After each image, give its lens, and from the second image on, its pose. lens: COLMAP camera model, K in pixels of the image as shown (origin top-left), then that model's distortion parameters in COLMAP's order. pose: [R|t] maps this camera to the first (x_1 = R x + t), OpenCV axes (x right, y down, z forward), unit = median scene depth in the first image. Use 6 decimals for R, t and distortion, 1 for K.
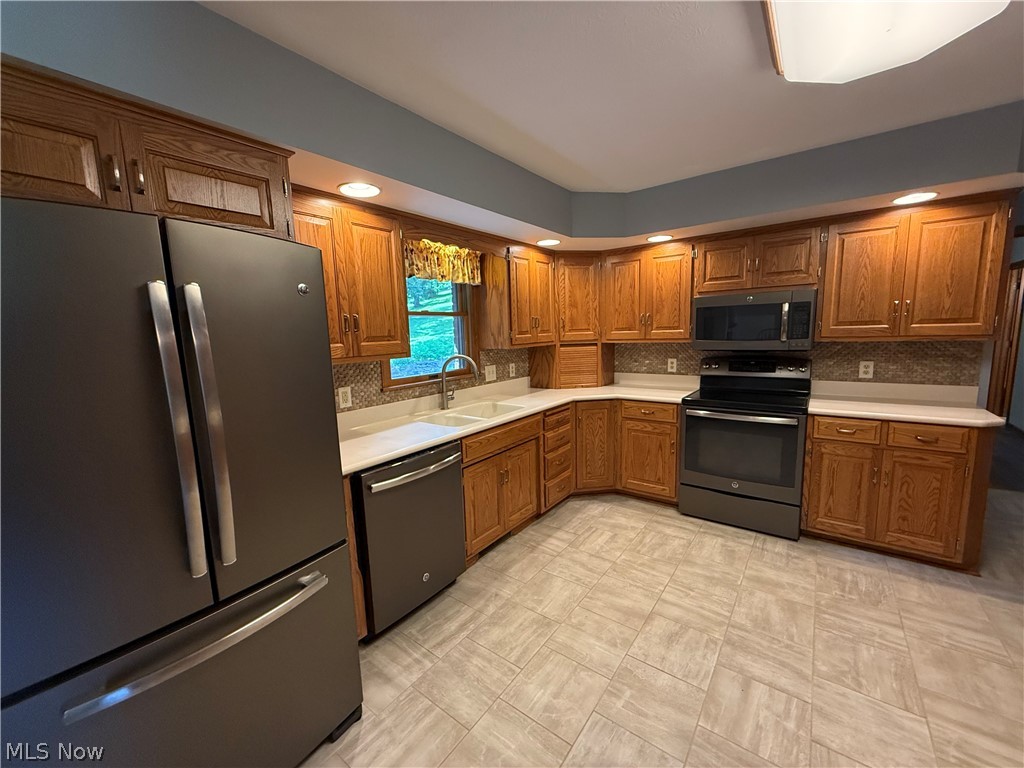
lens RADIAL K [[408.1, 0, 510.3], [0, 408.1, 385.4], [0, 0, 1]] dist [-0.000513, 0.000245]
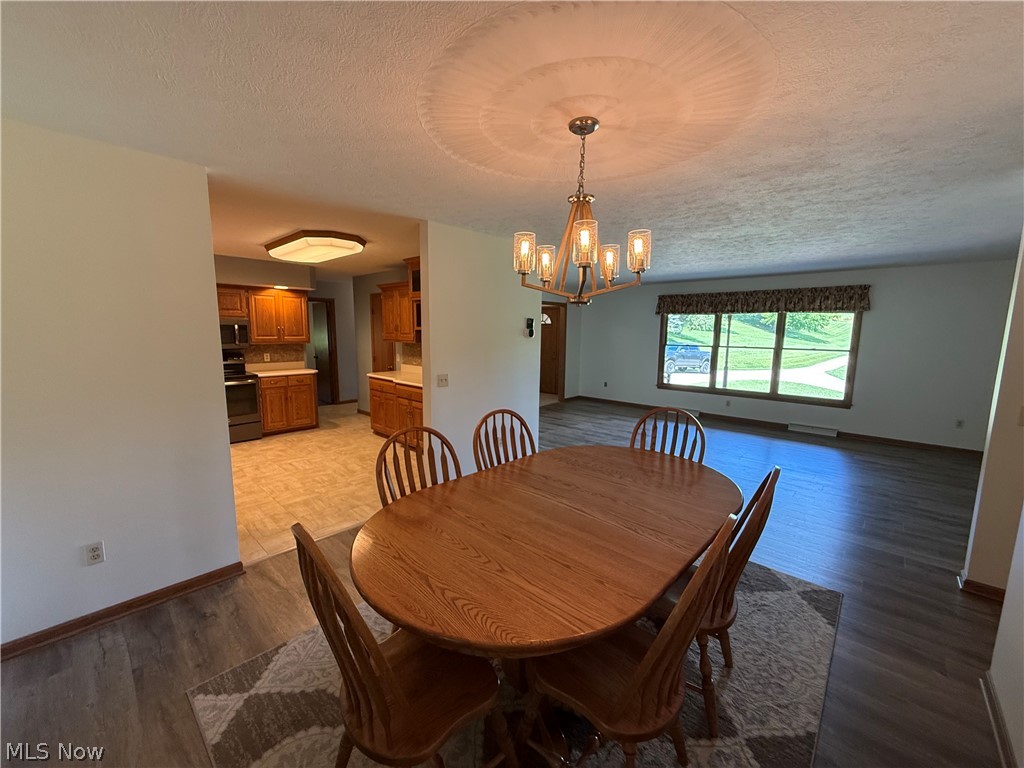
lens RADIAL K [[408.1, 0, 508.2], [0, 408.1, 386.0], [0, 0, 1]] dist [-0.000513, 0.000245]
pose [[0.109186, -0.101373, 0.988839, -1.271889], [0.121797, 0.988655, 0.087905, 0.087081], [-0.986531, 0.110840, 0.120294, -0.563156]]
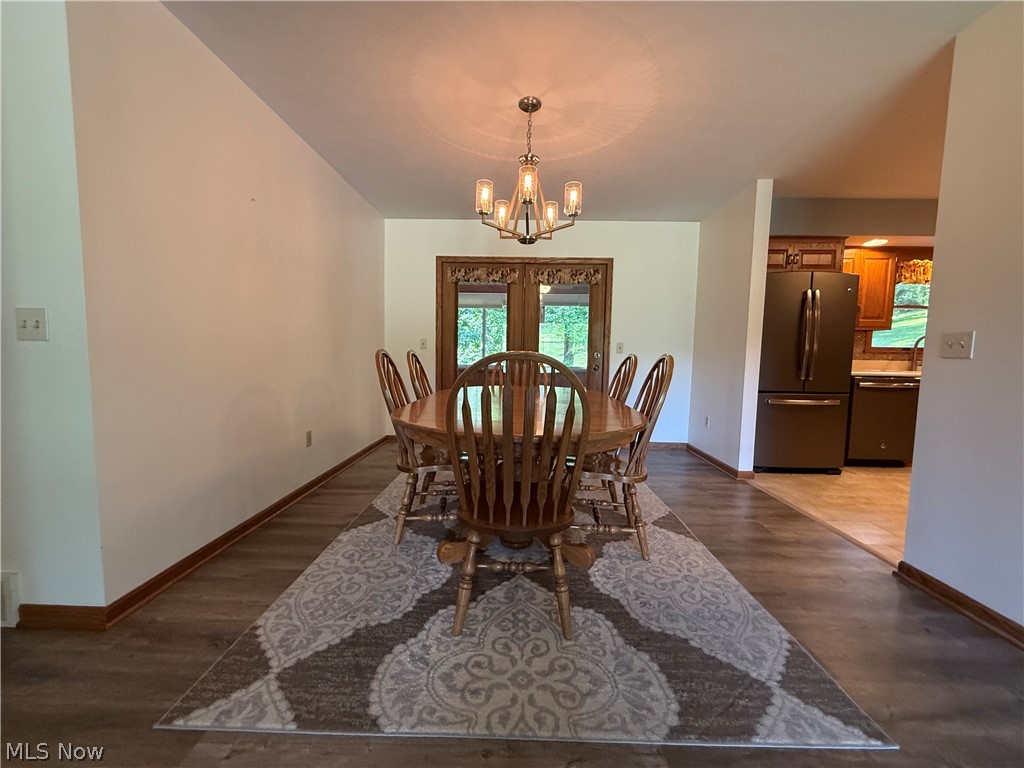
lens RADIAL K [[408.1, 0, 509.2], [0, 408.1, 387.5], [0, 0, 1]] dist [-0.000513, 0.000245]
pose [[0.578647, 0.111254, -0.807954, 0.218309], [-0.145769, 0.988809, 0.031760, 0.318787], [0.802445, 0.099397, 0.588389, -1.159123]]
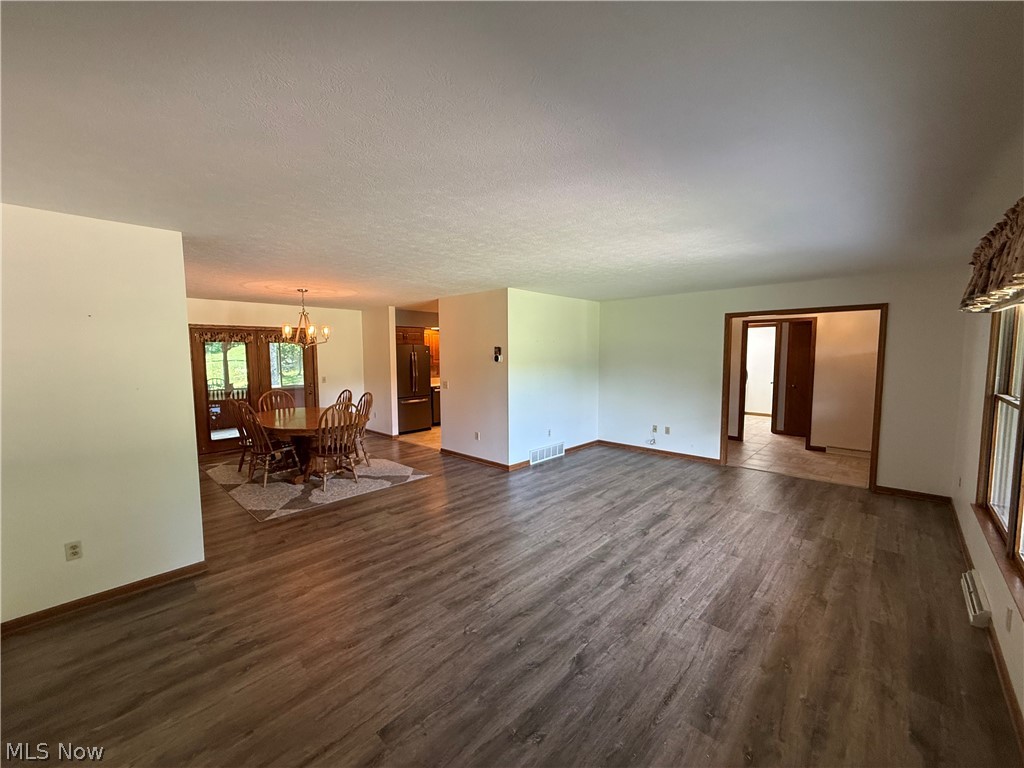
lens RADIAL K [[408.1, 0, 513.7], [0, 408.1, 377.9], [0, 0, 1]] dist [-0.000513, 0.000245]
pose [[0.994234, 0.031493, -0.102502, 0.754940], [-0.038932, 0.996688, -0.071402, 0.284054], [0.099914, 0.074980, 0.992167, -2.591016]]
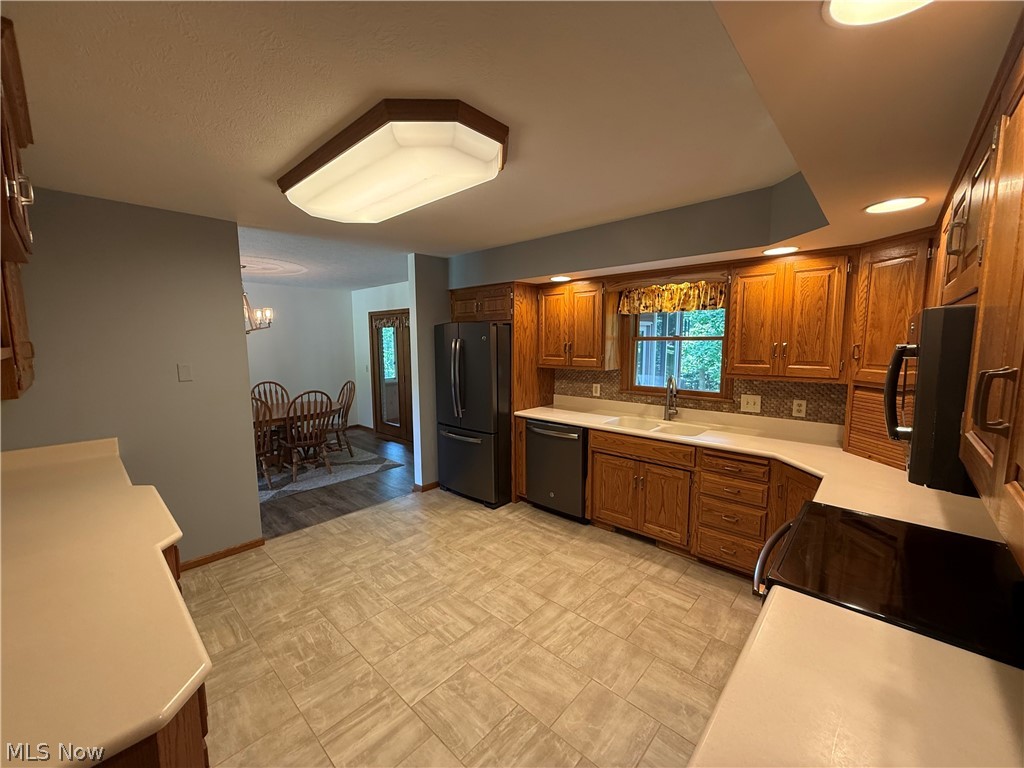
lens RADIAL K [[408.1, 0, 510.3], [0, 408.1, 386.3], [0, 0, 1]] dist [-0.000513, 0.000245]
pose [[-0.098633, 0.146696, -0.984252, 1.168553], [-0.125827, 0.979298, 0.158567, -0.189486], [0.987137, 0.139486, -0.078132, 0.720670]]
